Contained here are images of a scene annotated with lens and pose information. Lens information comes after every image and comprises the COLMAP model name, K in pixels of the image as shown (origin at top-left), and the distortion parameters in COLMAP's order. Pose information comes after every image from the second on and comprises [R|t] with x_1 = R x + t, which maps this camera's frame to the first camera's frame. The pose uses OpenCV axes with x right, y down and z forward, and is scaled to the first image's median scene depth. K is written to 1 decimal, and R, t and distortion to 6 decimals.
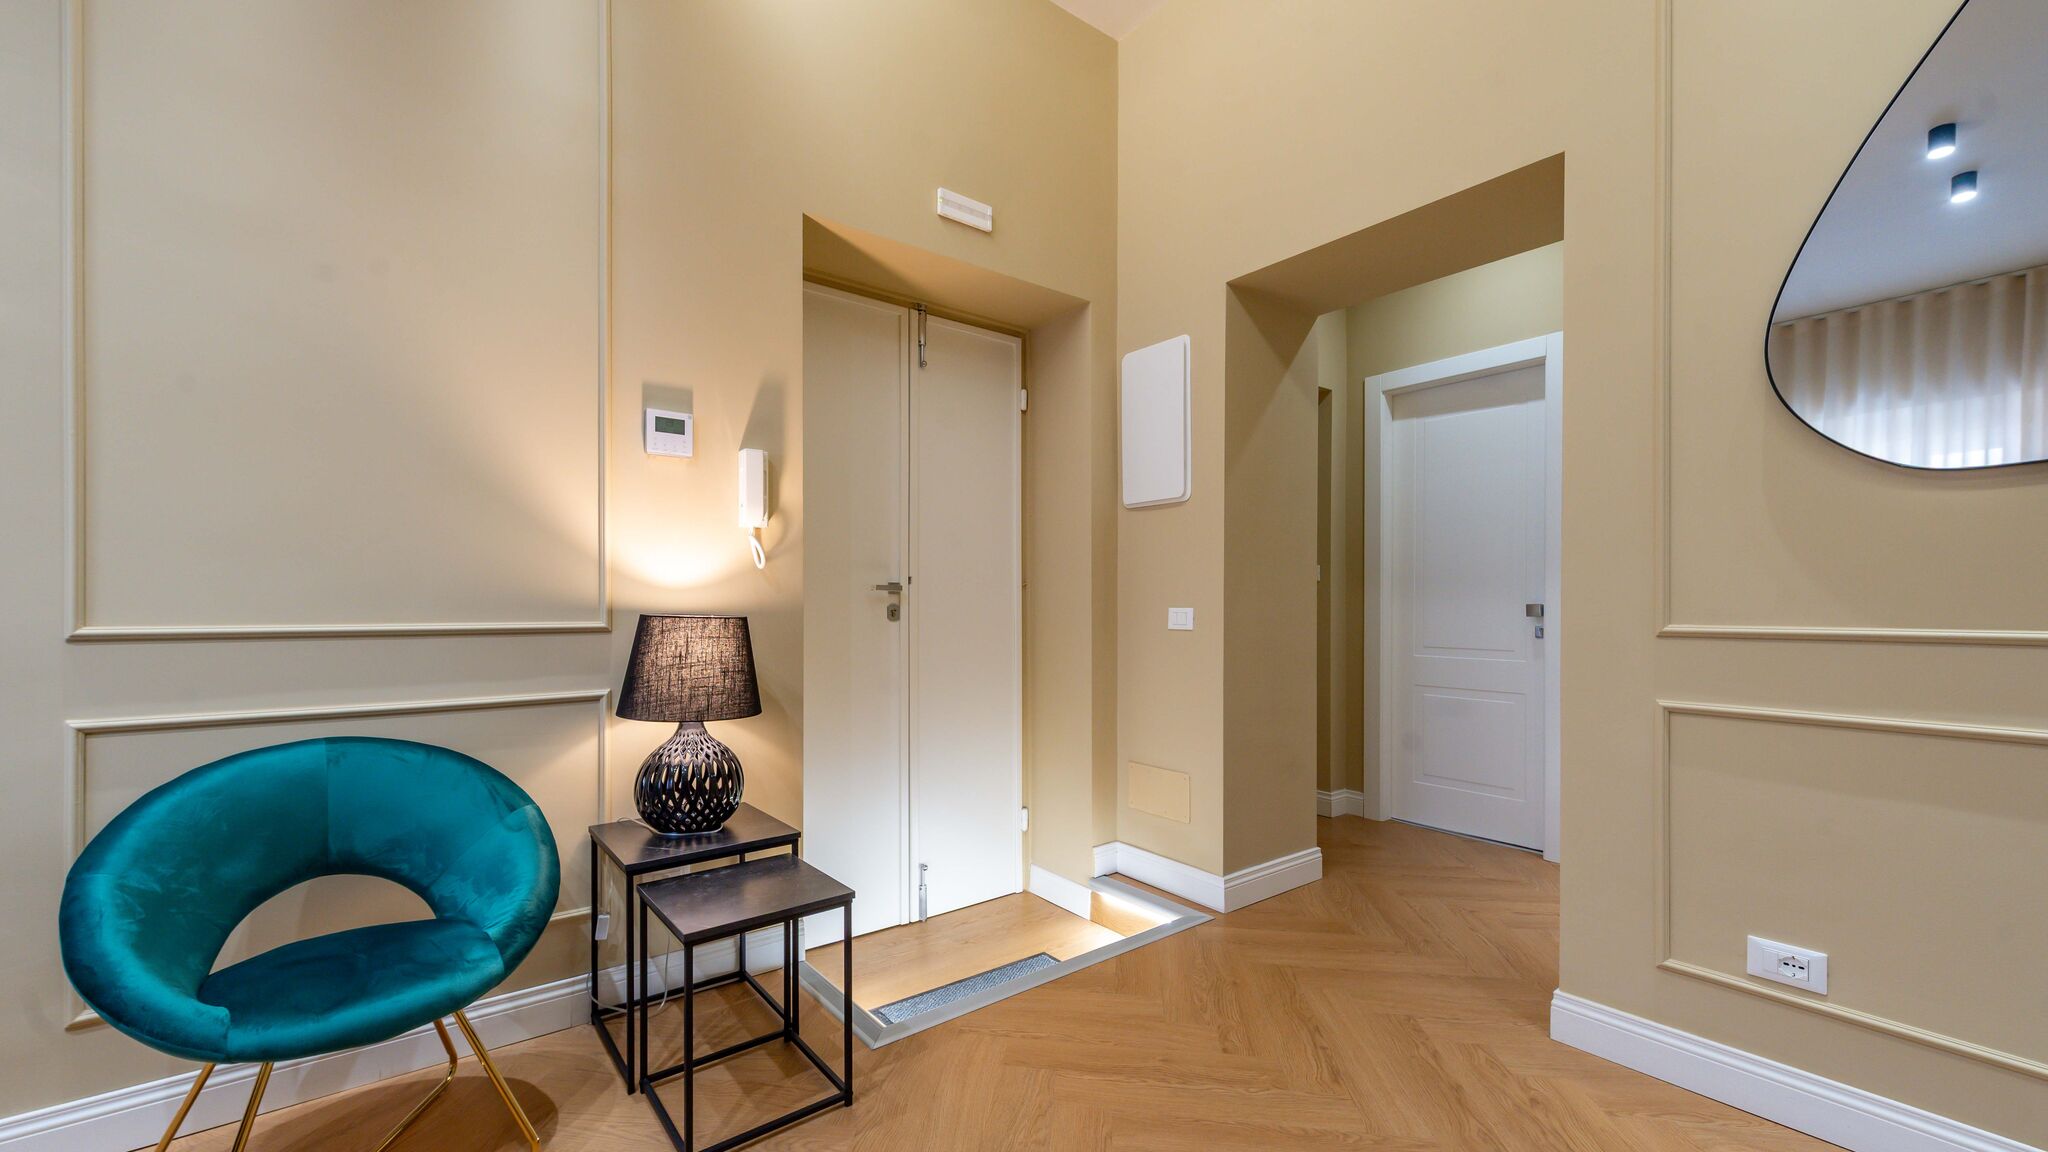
lens RADIAL K [[801.5, 0, 1017.7], [0, 801.5, 607.1], [0, 0, 1]] dist [-0.000457, -0.000143]
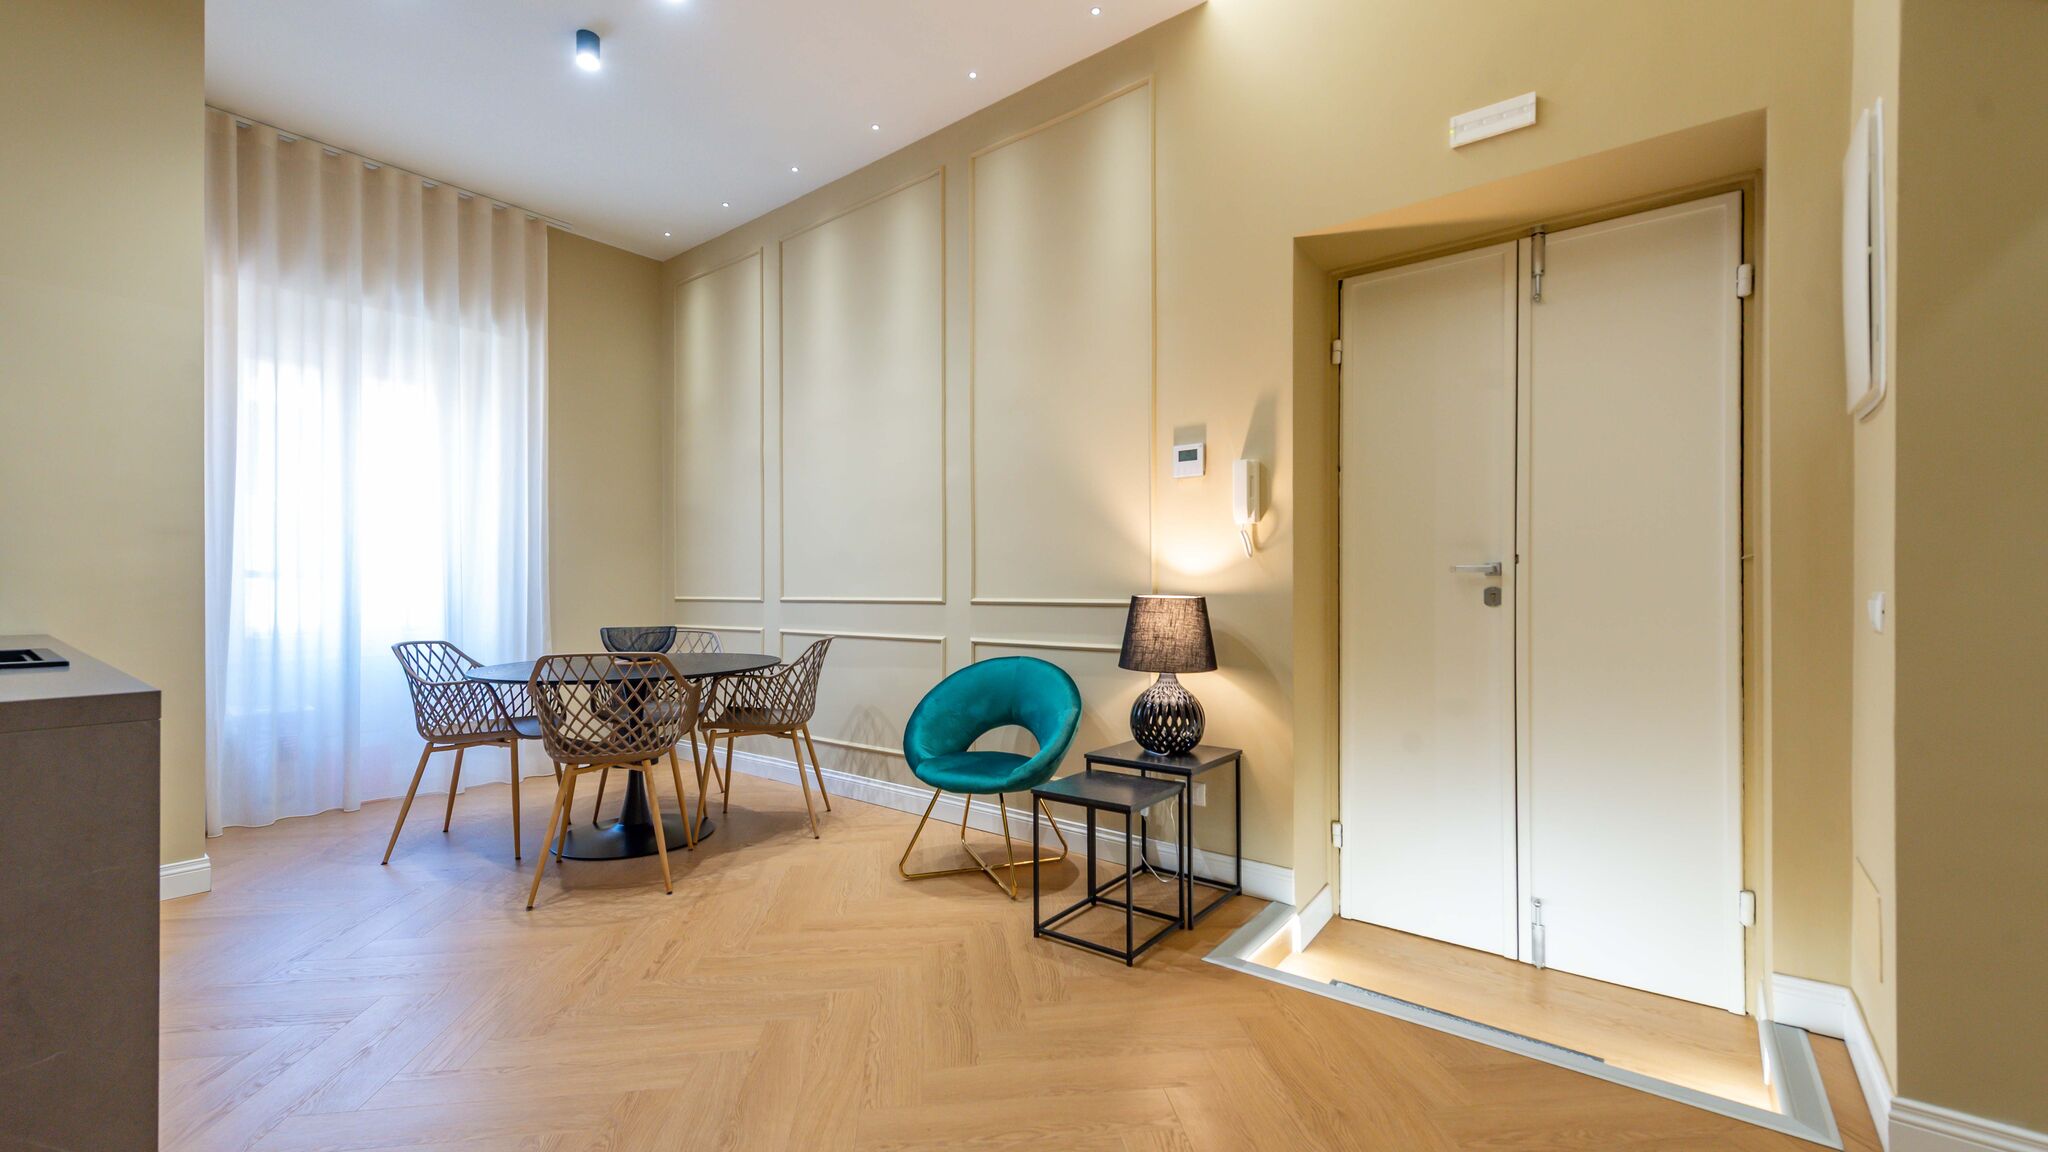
lens RADIAL K [[822.2, 0, 1021.6], [0, 822.2, 592.5], [0, 0, 1]] dist [0.000466, -0.000411]
pose [[0.241450, 0.002091, -0.970411, 0.831459], [-0.000663, 0.999998, 0.001990, 0.001834], [0.970413, 0.000163, 0.241451, 0.391617]]
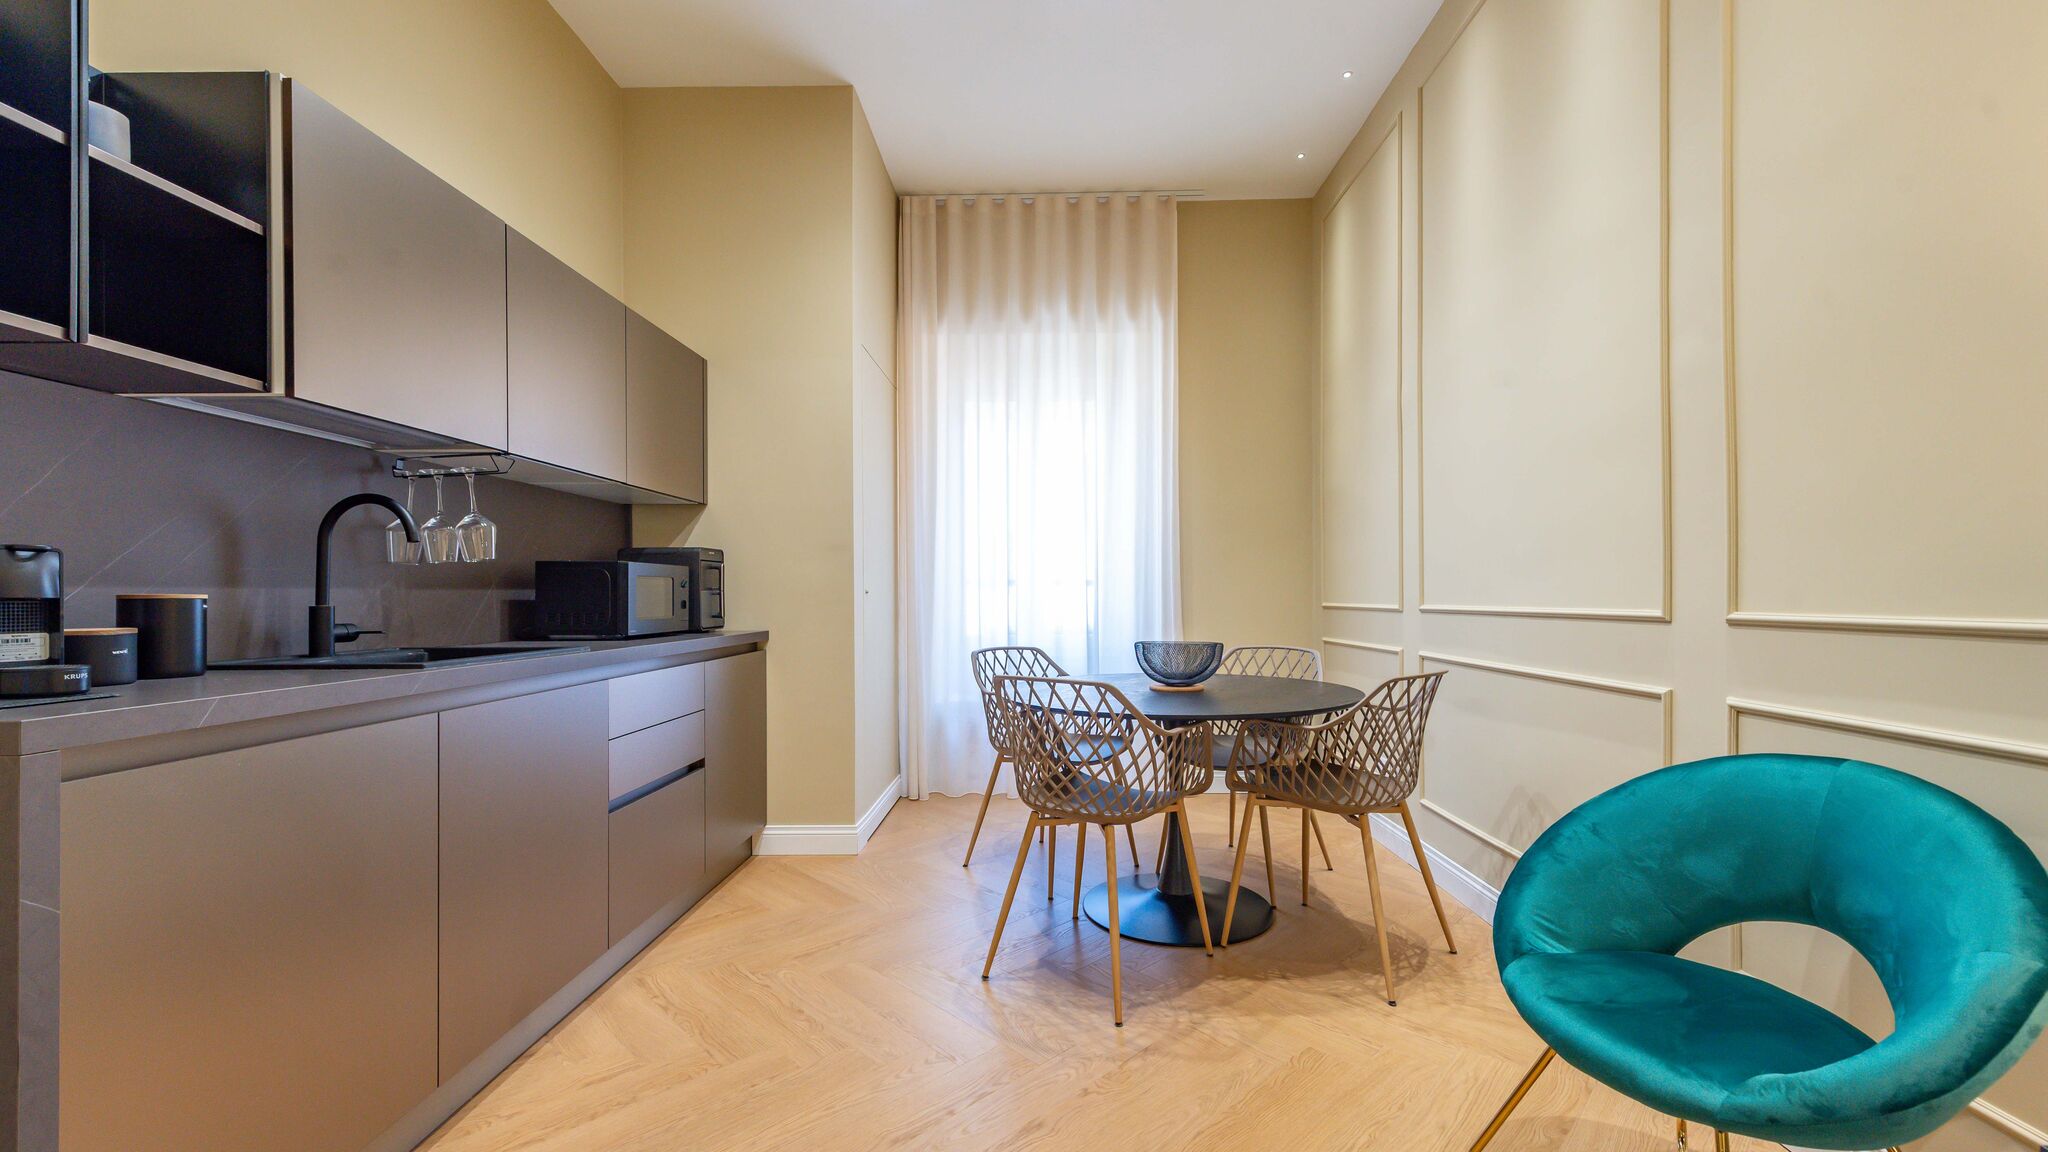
lens RADIAL K [[822.2, 0, 1021.6], [0, 822.2, 592.5], [0, 0, 1]] dist [0.000466, -0.000411]
pose [[-0.629663, -0.001906, -0.776866, 0.206404], [0.001516, 0.999992, -0.003682, 0.000907], [0.776867, -0.003496, -0.629655, 0.667618]]
